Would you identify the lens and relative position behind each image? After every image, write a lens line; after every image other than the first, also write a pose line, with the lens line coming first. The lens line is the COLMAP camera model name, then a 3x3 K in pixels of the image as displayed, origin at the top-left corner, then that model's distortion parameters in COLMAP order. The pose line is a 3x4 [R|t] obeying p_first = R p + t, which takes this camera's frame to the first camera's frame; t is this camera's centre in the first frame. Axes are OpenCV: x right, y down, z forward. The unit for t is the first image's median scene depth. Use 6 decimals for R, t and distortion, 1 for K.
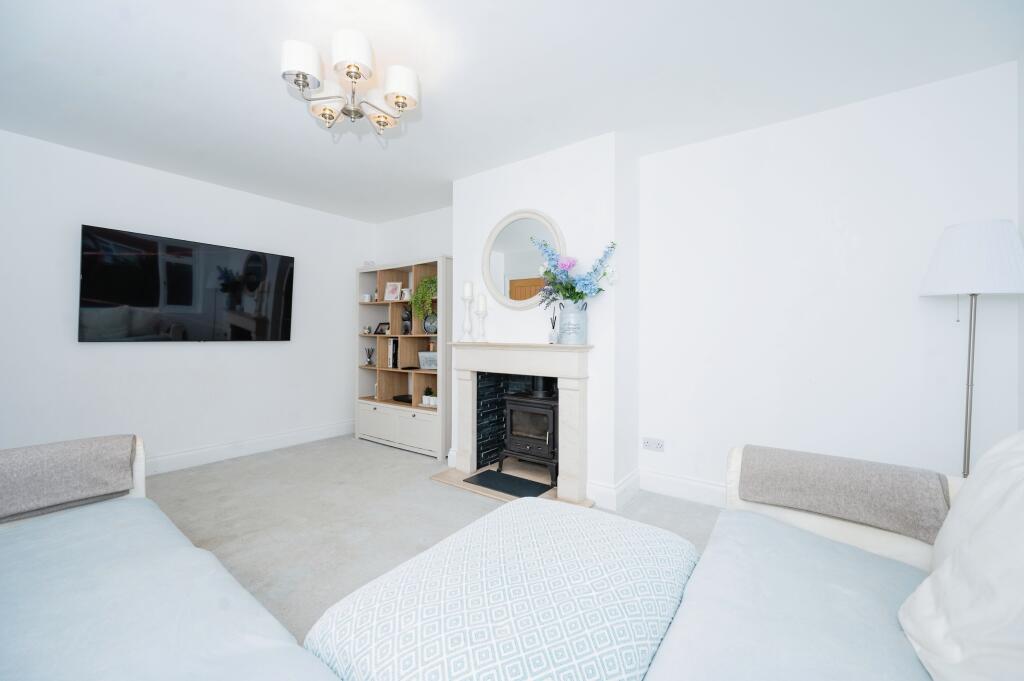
lens RADIAL K [[408.5, 0, 510.0], [0, 408.5, 335.1], [0, 0, 1]] dist [-0.000637, 0.000362]
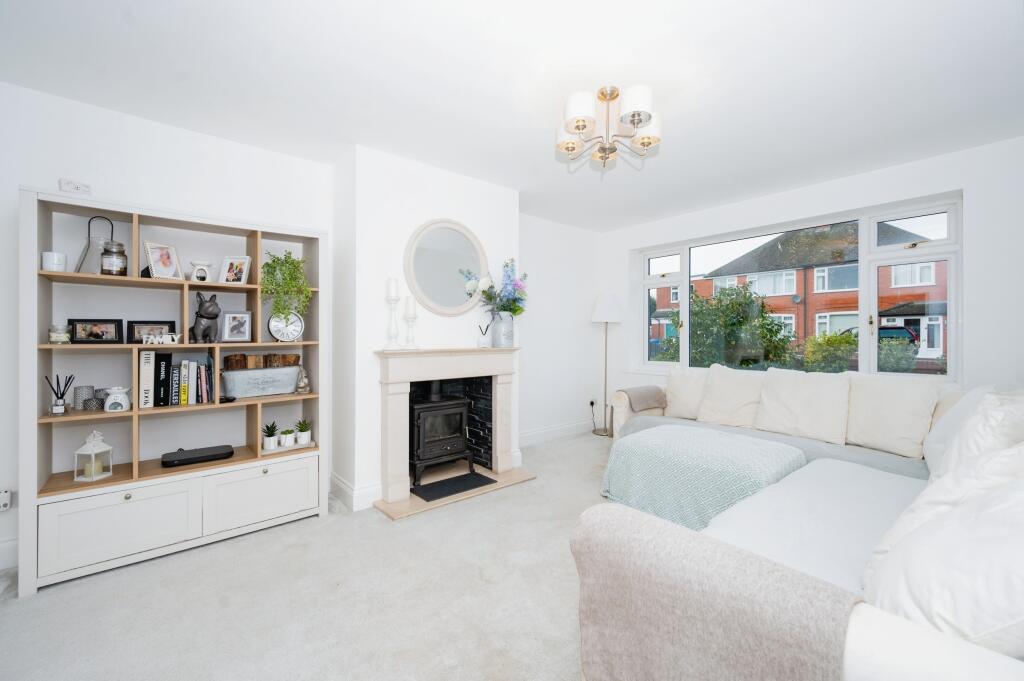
lens RADIAL K [[423.2, 0, 512.0], [0, 423.2, 340.5], [0, 0, 1]] dist [-0.000355, -0.000044]
pose [[0.223937, -0.014042, 0.974503, -0.936360], [0.005163, 0.999899, 0.013221, -0.013146], [-0.974590, 0.002071, 0.223987, 0.576449]]
